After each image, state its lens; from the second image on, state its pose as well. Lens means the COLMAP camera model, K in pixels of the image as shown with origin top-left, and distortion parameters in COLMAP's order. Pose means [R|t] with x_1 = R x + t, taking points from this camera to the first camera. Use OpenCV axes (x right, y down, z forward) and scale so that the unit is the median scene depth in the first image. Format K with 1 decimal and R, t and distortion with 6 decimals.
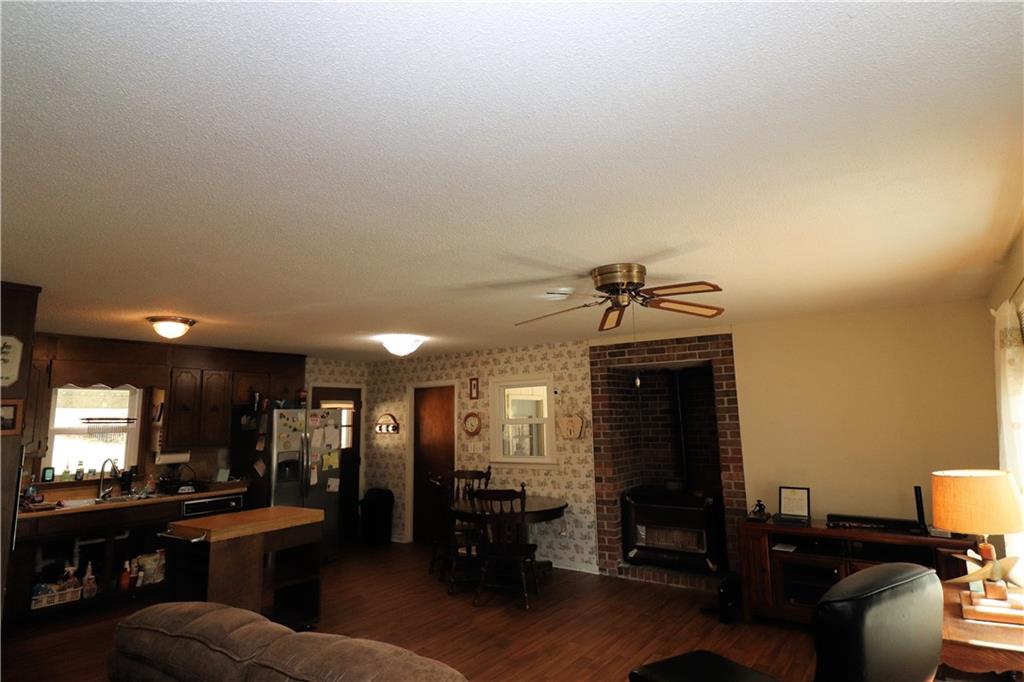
lens RADIAL K [[570.9, 0, 515.3], [0, 570.9, 329.7], [0, 0, 1]] dist [0.003509, -0.005606]
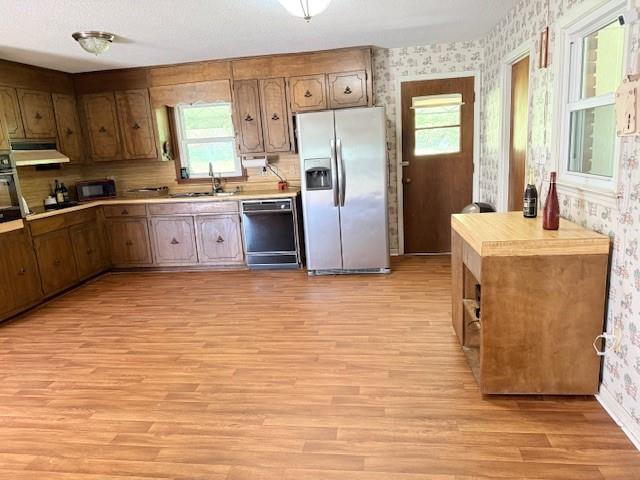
lens RADIAL K [[449.0, 0, 320.5], [0, 449.0, 242.7], [0, 0, 1]] dist [0.046154, -0.059156]
pose [[0.460968, 0.182703, -0.868405, 0.282595], [0.188016, 0.936254, 0.296781, 0.123858], [0.867271, -0.300081, 0.397232, 0.671286]]
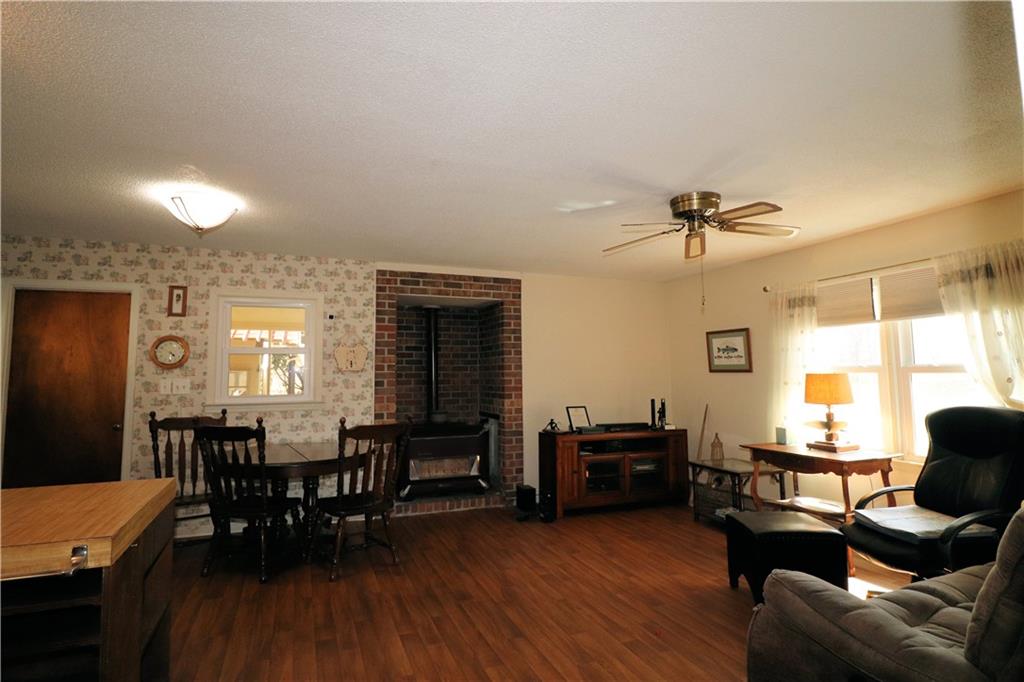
lens RADIAL K [[536.6, 0, 521.2], [0, 536.6, 327.2], [0, 0, 1]] dist [-0.004583, -0.003744]
pose [[0.529597, 0.091149, 0.843338, -0.451961], [-0.135008, 0.990594, -0.022283, 0.107554], [-0.837437, -0.102056, 0.536921, 0.357596]]
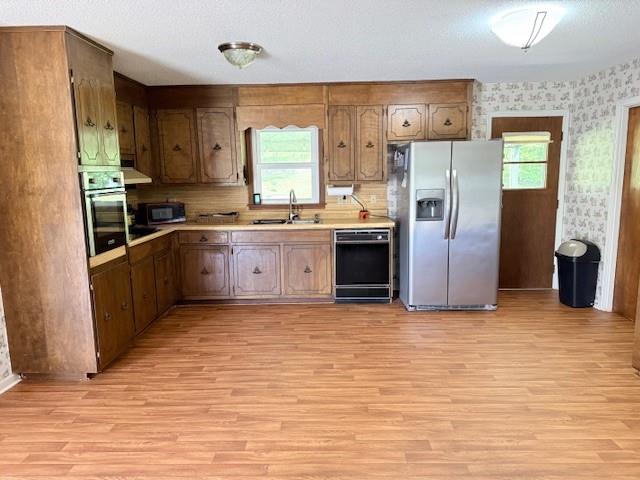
lens RADIAL K [[449.0, 0, 313.3], [0, 449.0, 242.0], [0, 0, 1]] dist [0.046154, -0.059156]
pose [[0.564149, 0.140339, -0.813659, 0.097966], [0.132433, 0.957311, 0.256939, 0.084183], [0.814983, -0.252707, 0.521480, 0.453092]]
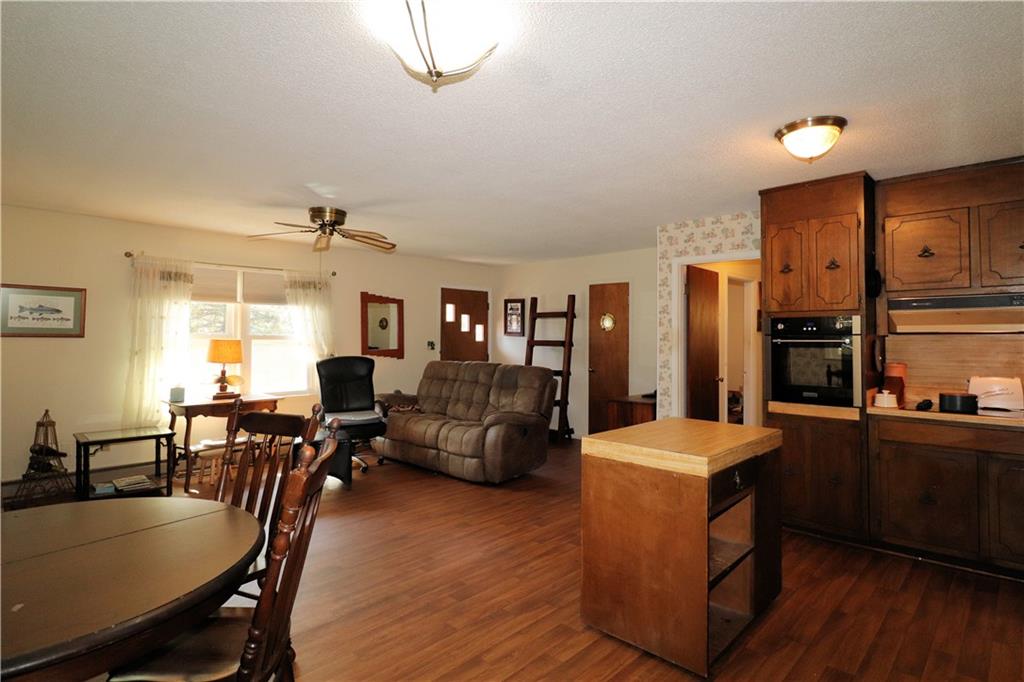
lens RADIAL K [[536.6, 0, 517.0], [0, 536.6, 319.3], [0, 0, 1]] dist [-0.004583, -0.003744]
pose [[-0.989408, 0.019874, 0.143792, -0.265909], [-0.008104, 0.981476, -0.191413, 0.228406], [-0.144933, -0.190550, -0.970920, 1.174171]]
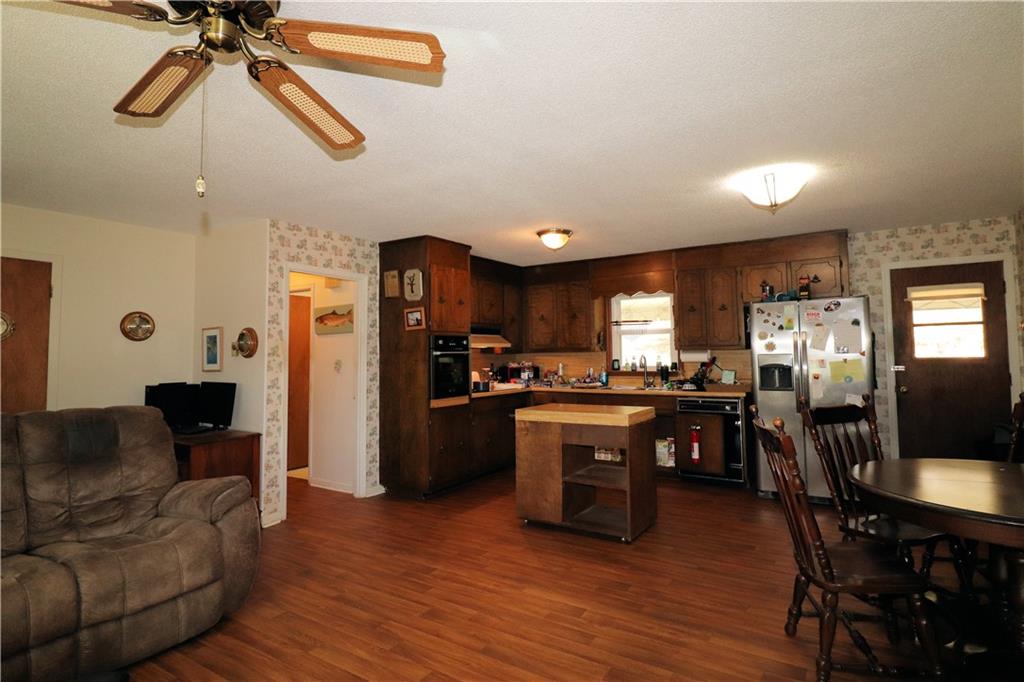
lens RADIAL K [[536.6, 0, 518.6], [0, 536.6, 327.9], [0, 0, 1]] dist [-0.004583, -0.003744]
pose [[0.047952, -0.026824, -0.998489, 0.346089], [0.167453, 0.985708, -0.018439, 0.130632], [0.984713, -0.166316, 0.051758, 0.615124]]
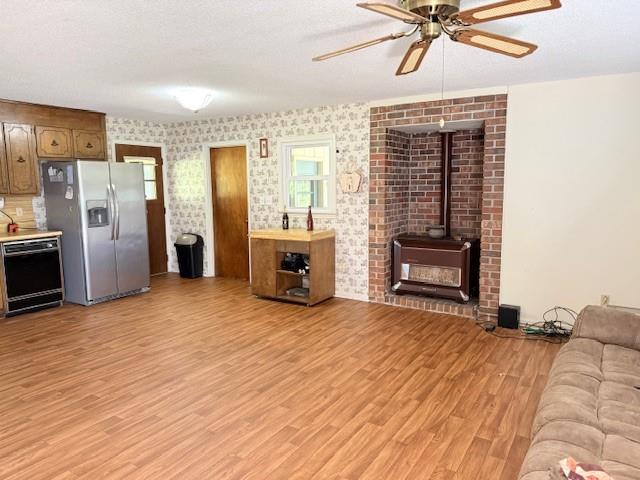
lens RADIAL K [[449.0, 0, 319.5], [0, 449.0, 242.9], [0, 0, 1]] dist [0.046154, -0.059156]
pose [[0.998258, 0.005447, 0.058754, -0.015725], [-0.021769, 0.959487, 0.280912, 0.036436], [-0.054844, -0.281702, 0.957933, 0.111777]]
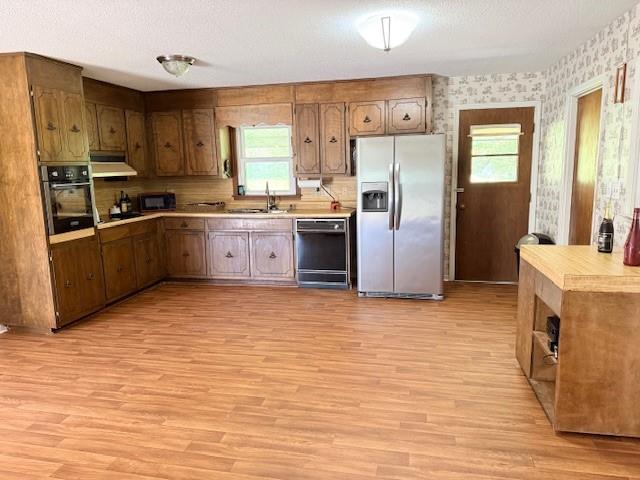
lens RADIAL K [[449.0, 0, 319.1], [0, 449.0, 240.2], [0, 0, 1]] dist [0.046154, -0.059156]
pose [[0.394322, 0.163141, -0.904375, 0.271637], [0.154824, 0.958255, 0.240366, 0.111058], [0.905836, -0.234801, 0.352603, 0.628224]]
